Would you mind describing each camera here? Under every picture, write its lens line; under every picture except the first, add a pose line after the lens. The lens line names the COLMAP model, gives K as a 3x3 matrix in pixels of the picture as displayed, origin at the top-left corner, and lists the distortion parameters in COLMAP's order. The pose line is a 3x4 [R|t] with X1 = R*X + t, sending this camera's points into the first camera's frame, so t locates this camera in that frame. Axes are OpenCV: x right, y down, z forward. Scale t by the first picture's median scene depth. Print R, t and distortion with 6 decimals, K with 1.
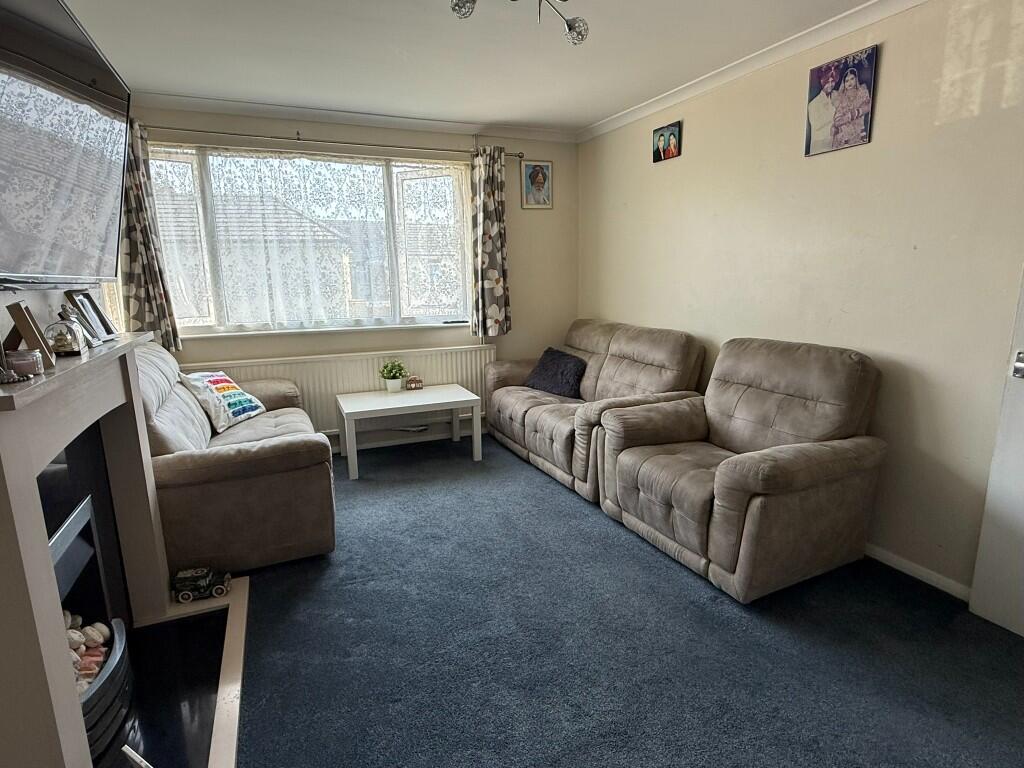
lens RADIAL K [[544.6, 0, 511.4], [0, 544.6, 383.8], [0, 0, 1]] dist [-0.001177, 0.000014]
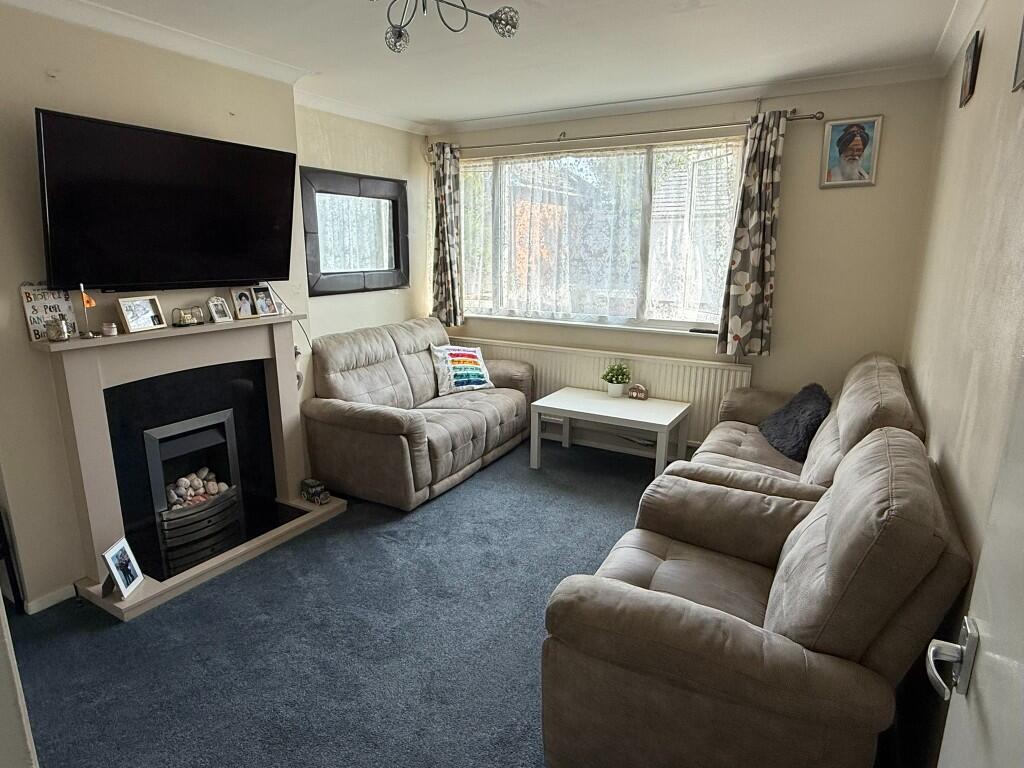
lens RADIAL K [[591.6, 0, 511.9], [0, 591.6, 385.8], [0, 0, 1]] dist [-0.005180, -0.000345]
pose [[0.597758, 0.200531, -0.776191, 0.496975], [-0.172635, 0.977693, 0.119640, -0.100424], [0.782868, 0.062482, 0.619043, 0.237269]]
